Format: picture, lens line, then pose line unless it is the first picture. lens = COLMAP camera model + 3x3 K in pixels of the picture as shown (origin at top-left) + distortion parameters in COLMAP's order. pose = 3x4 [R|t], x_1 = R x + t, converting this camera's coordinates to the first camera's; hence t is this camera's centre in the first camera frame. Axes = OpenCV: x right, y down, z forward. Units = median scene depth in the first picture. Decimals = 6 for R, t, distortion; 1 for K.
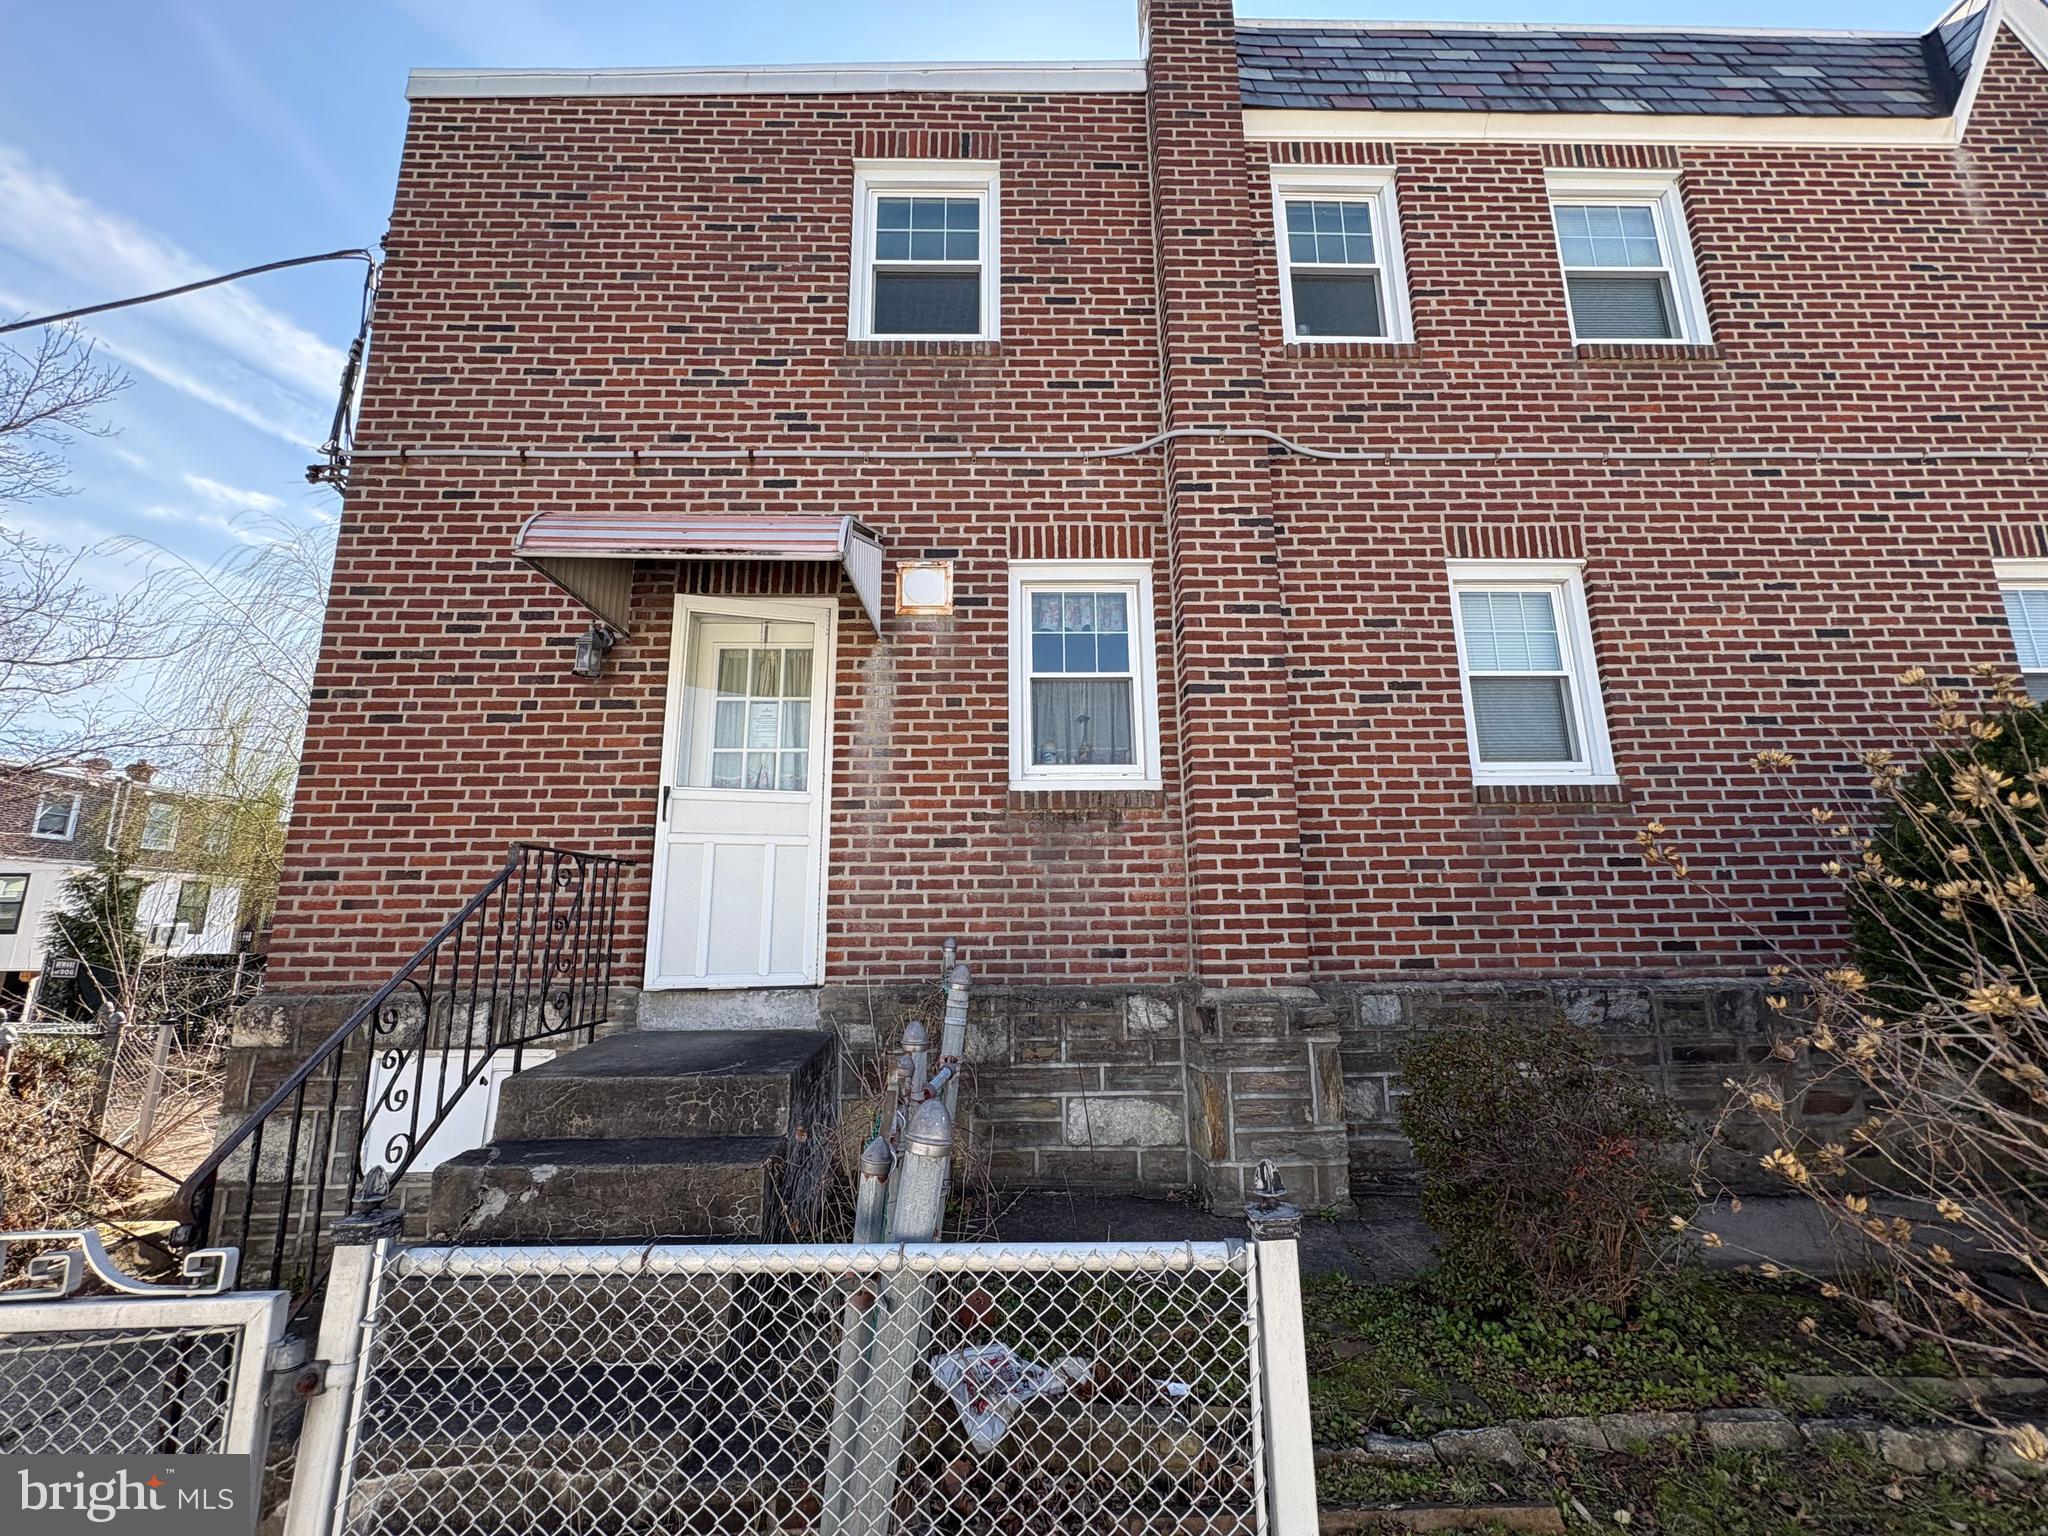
lens RADIAL K [[815.3, 0, 1026.9], [0, 815.3, 762.8], [0, 0, 1]] dist [-0.002480, 0.000434]
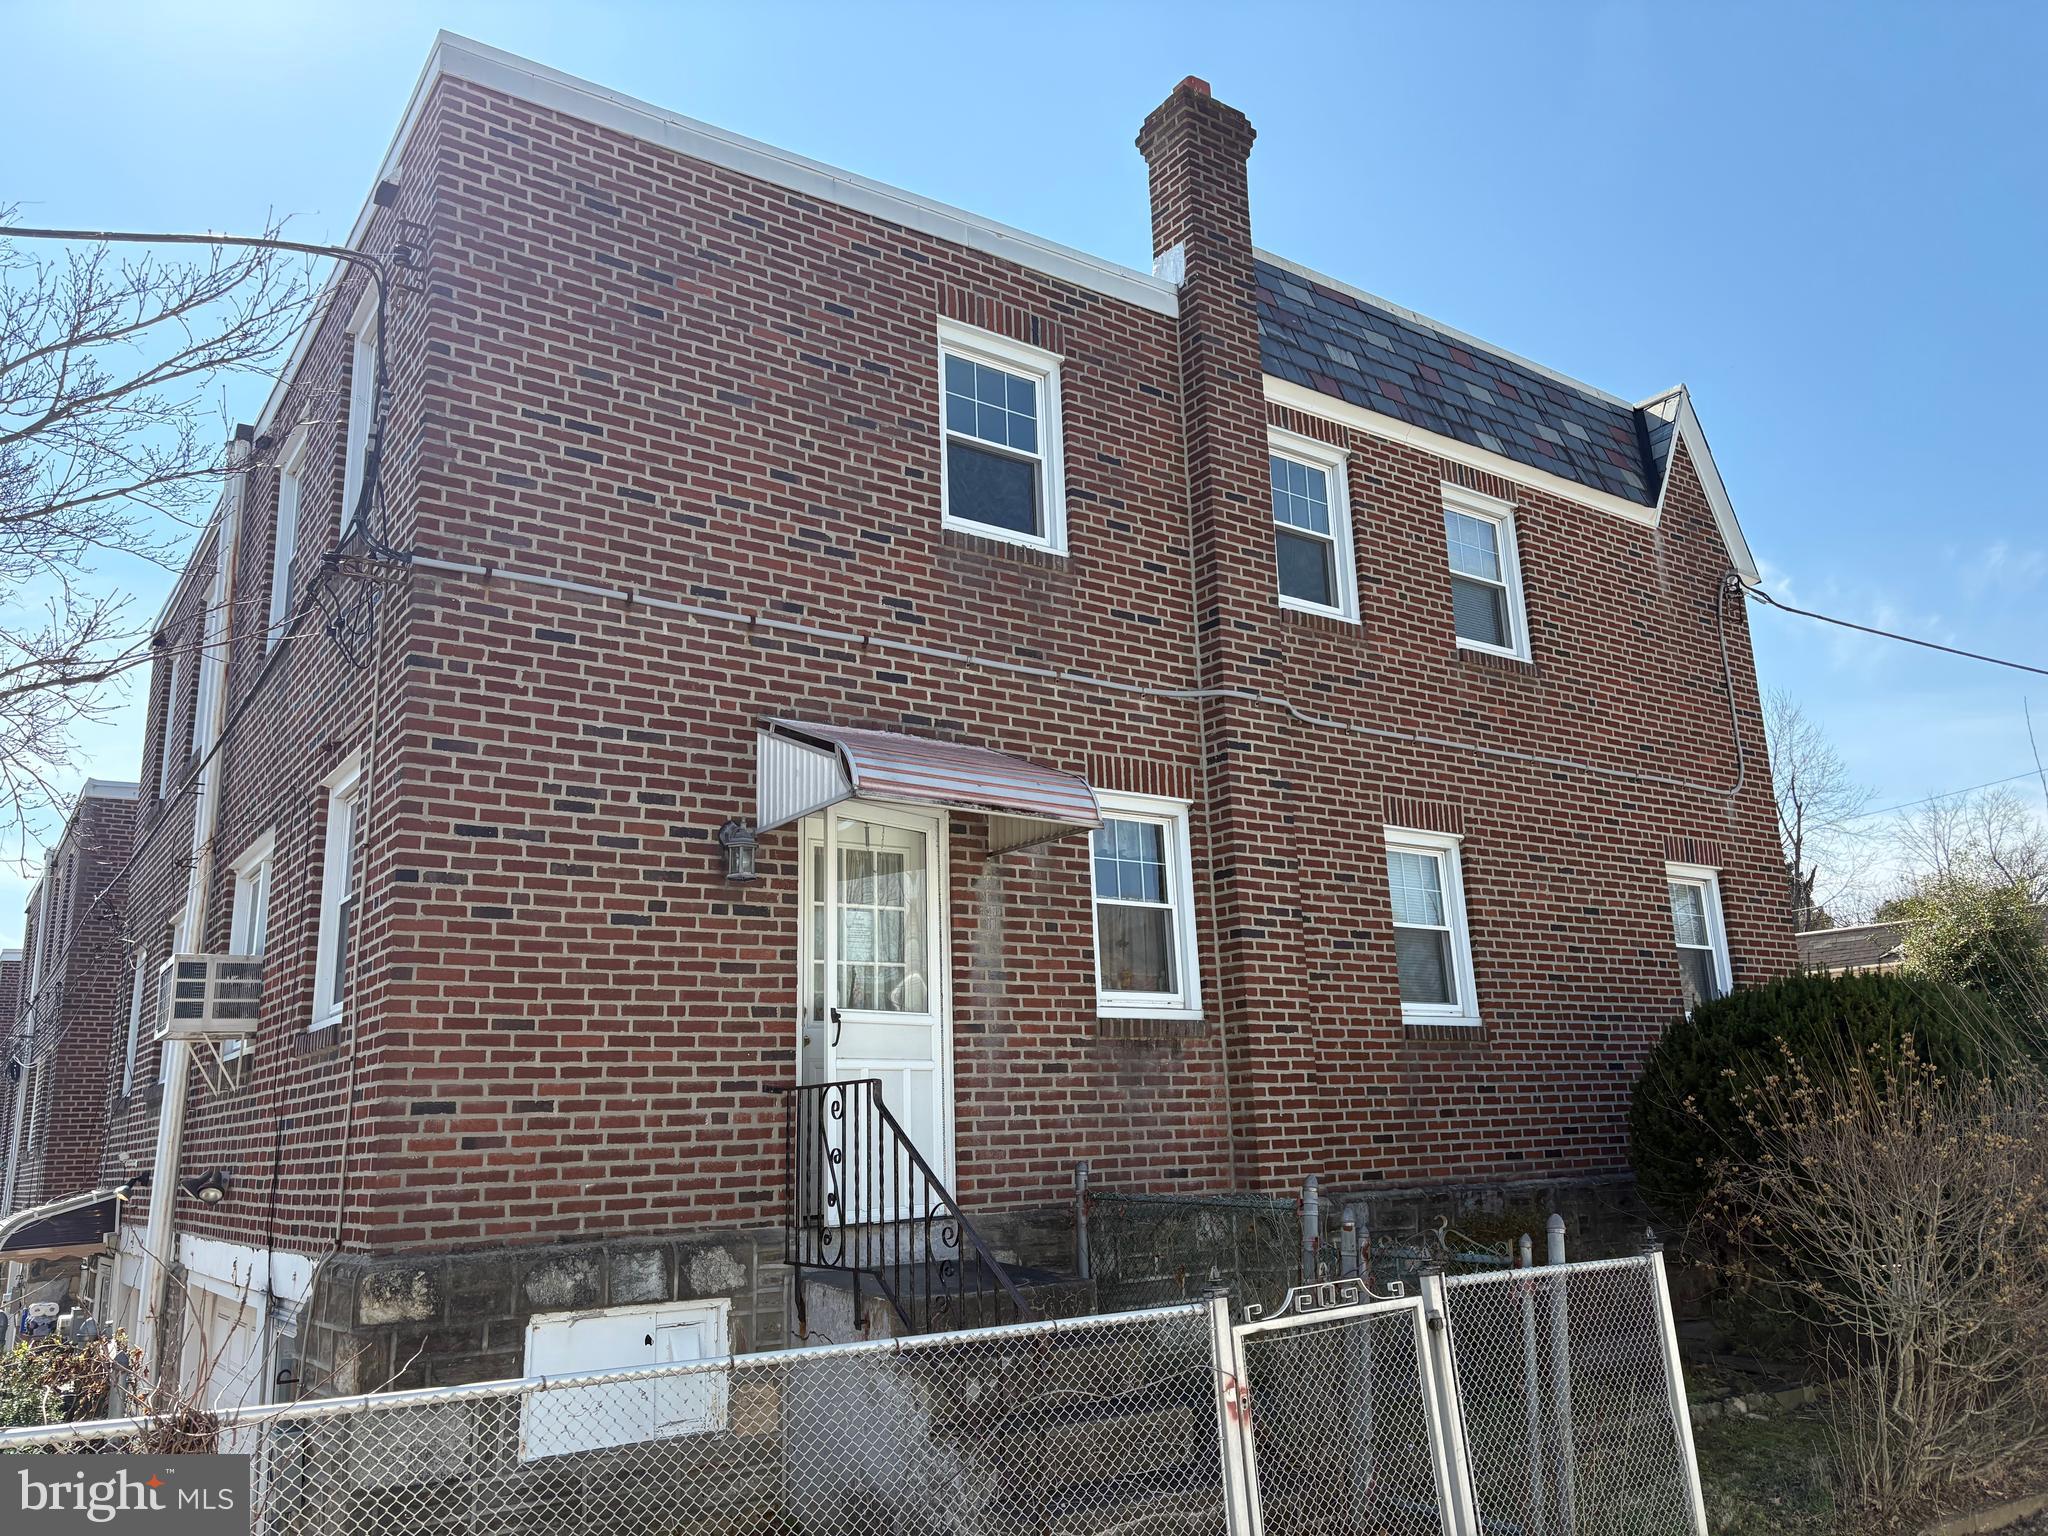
lens RADIAL K [[1532.2, 0, 1043.3], [0, 1532.2, 765.3], [0, 0, 1]] dist [0.057984, -0.064042]
pose [[0.823532, 0.116573, 0.555163, -1.114674], [-0.088472, 0.993076, -0.077286, -0.119800], [-0.560329, 0.014531, 0.828143, -0.551740]]
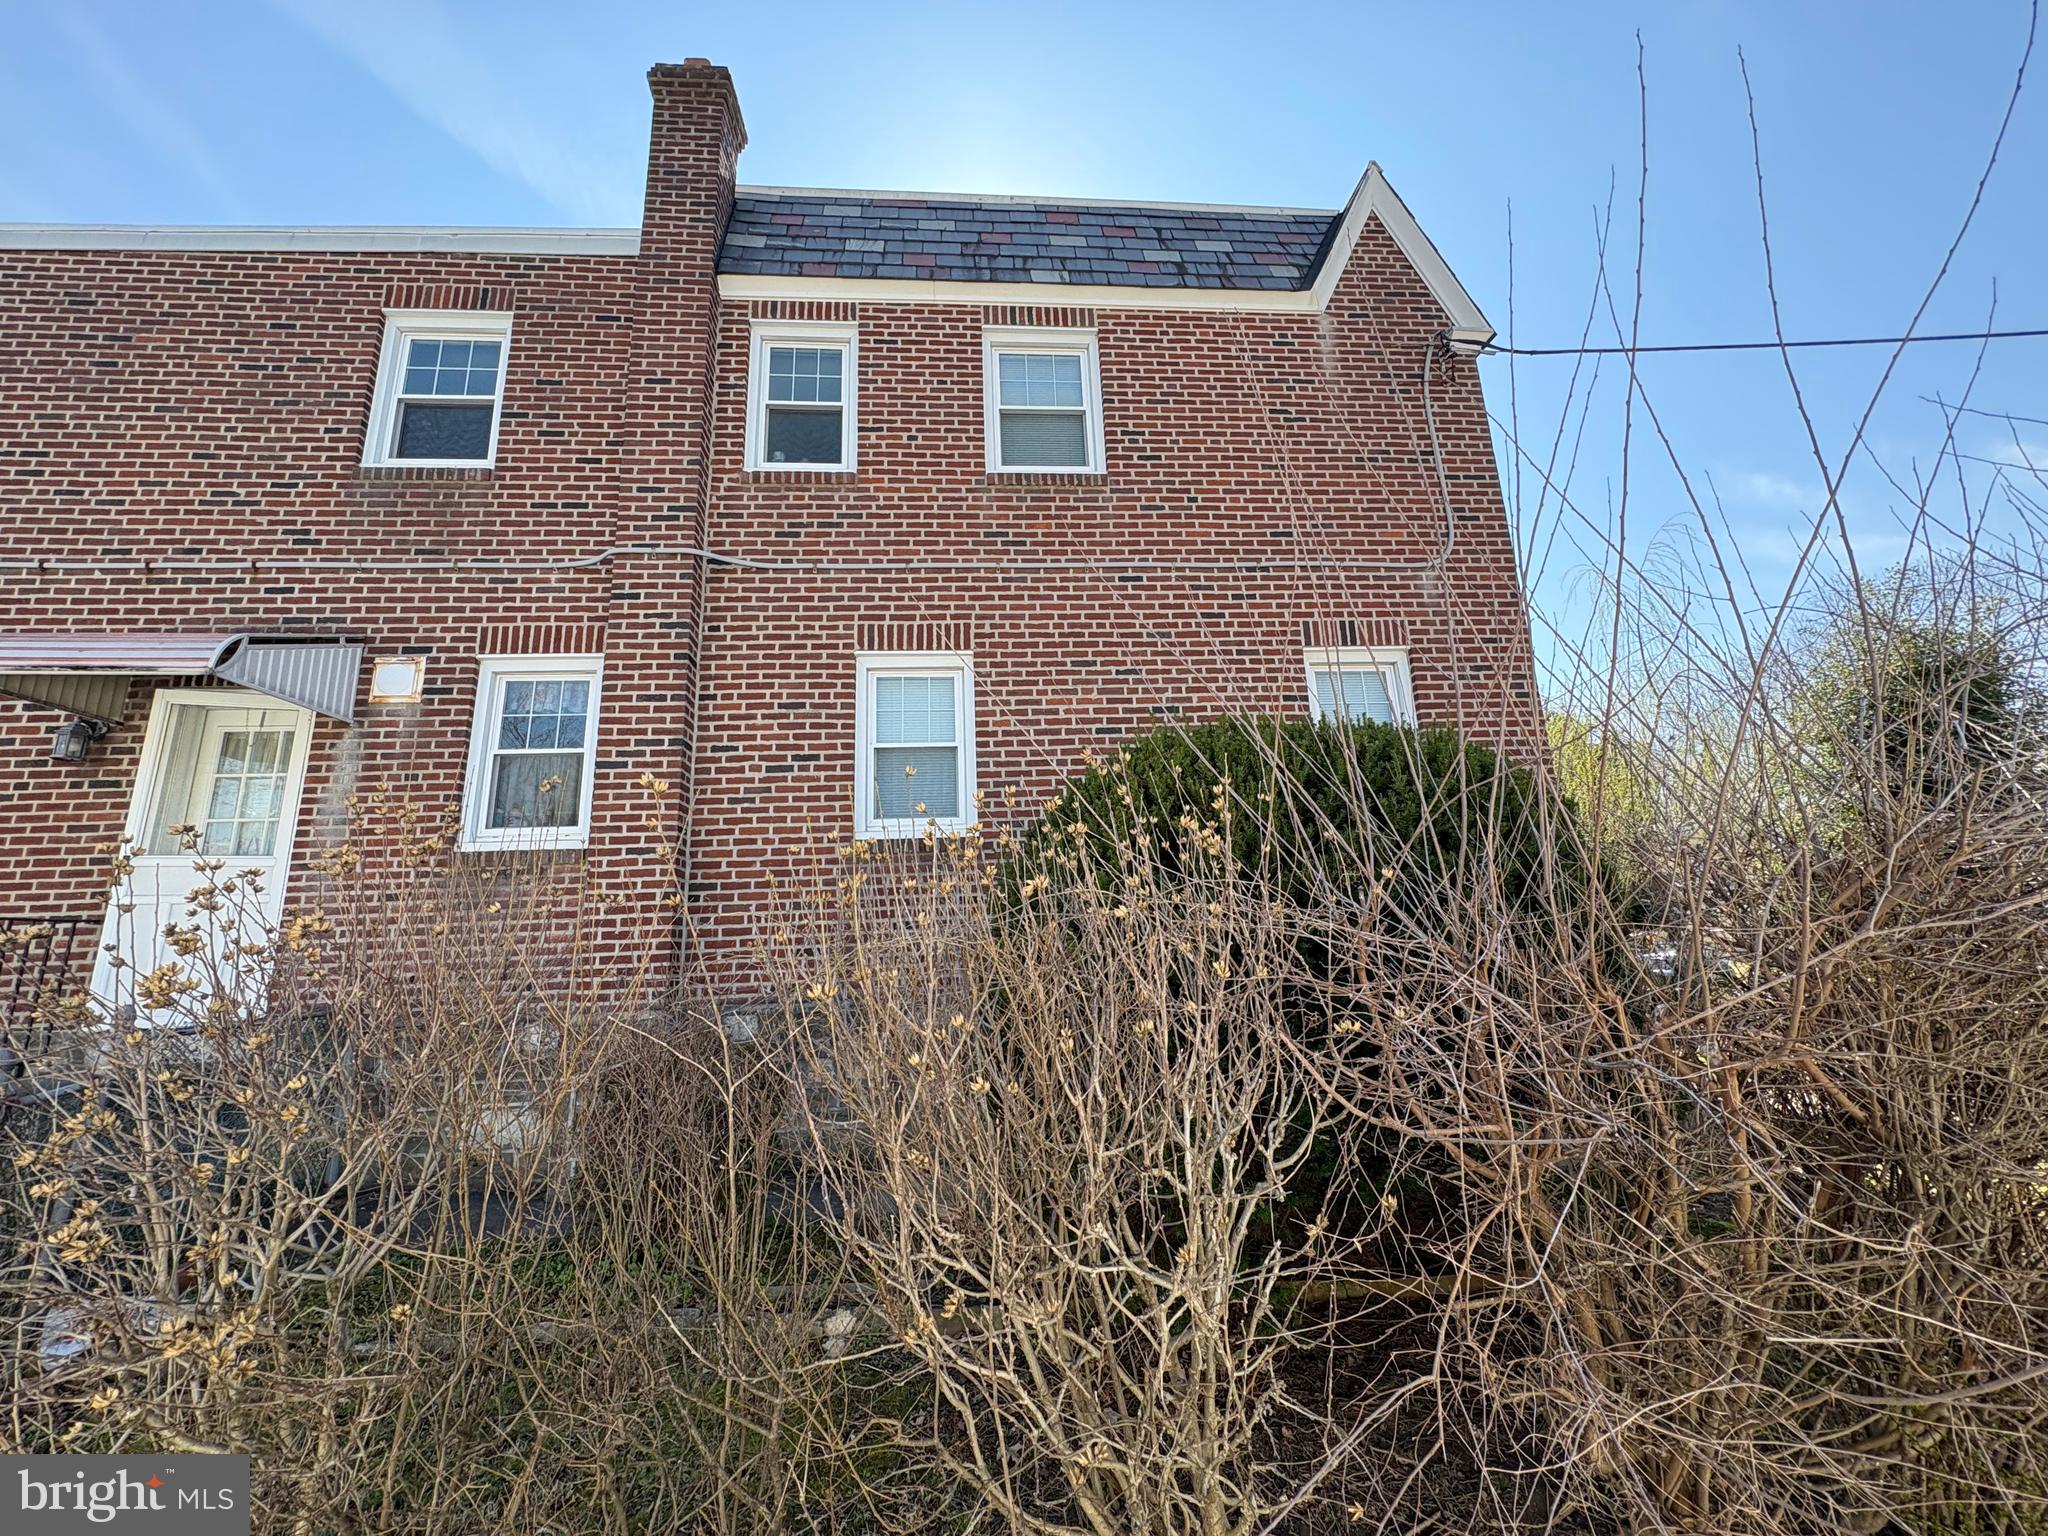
lens RADIAL K [[815.3, 0, 1027.8], [0, 815.3, 762.1], [0, 0, 1]] dist [-0.002480, 0.000434]
pose [[0.997936, -0.013869, 0.062702, 0.685586], [0.015850, 0.999387, -0.031213, -0.042732], [-0.062231, 0.032142, 0.997544, -0.221581]]
